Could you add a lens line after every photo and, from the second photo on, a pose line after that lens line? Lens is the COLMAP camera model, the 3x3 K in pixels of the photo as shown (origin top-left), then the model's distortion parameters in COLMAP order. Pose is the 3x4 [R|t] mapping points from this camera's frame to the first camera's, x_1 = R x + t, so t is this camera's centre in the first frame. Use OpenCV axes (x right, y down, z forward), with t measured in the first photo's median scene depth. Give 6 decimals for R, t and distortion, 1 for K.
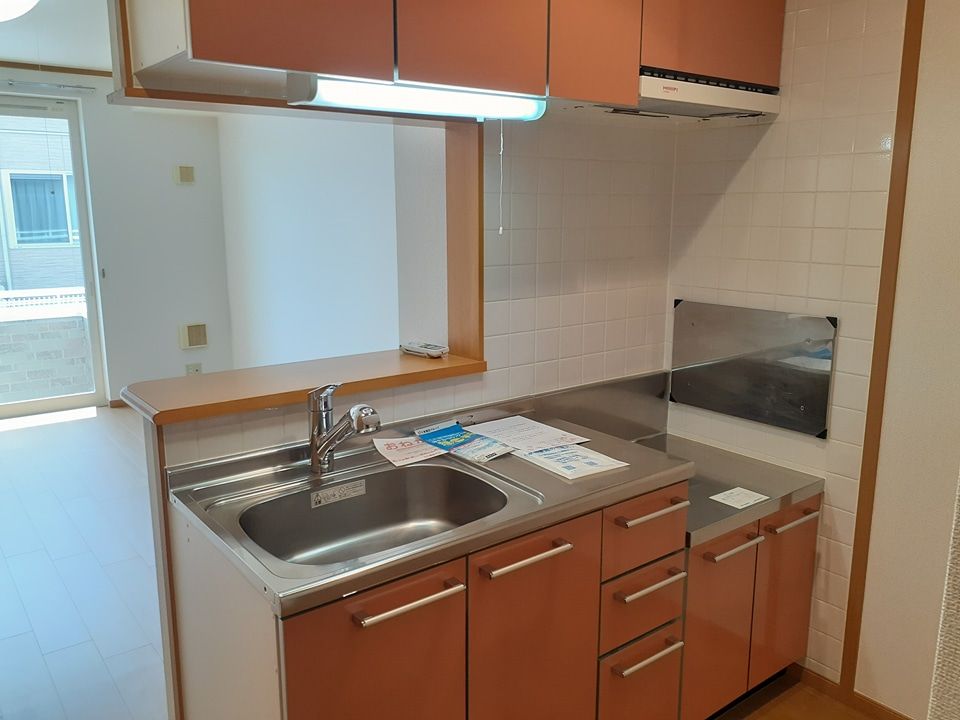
lens RADIAL K [[770.8, 0, 480.0], [0, 770.8, 360.0], [0, 0, 1]] dist [0.009494, 0.000667]
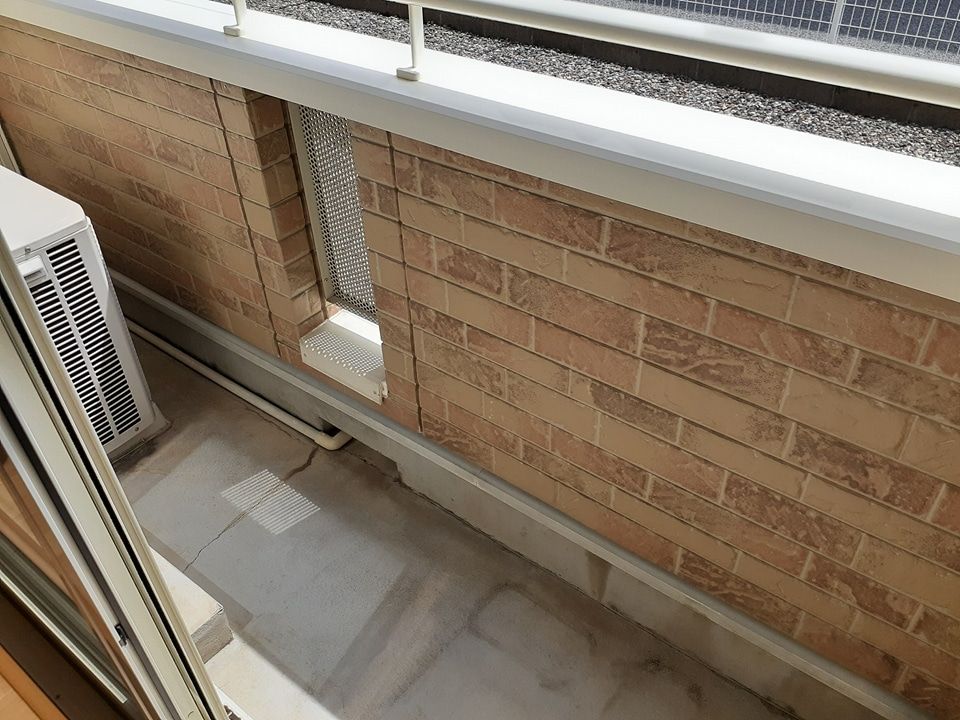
lens RADIAL K [[762.4, 0, 480.0], [0, 762.4, 360.0], [0, 0, 1]] dist [0.058046, -0.001172]
pose [[0.253080, 0.600581, -0.758454, -0.461090], [-0.163232, 0.799245, 0.578415, -0.111861], [0.953575, -0.022581, 0.300306, 0.865071]]
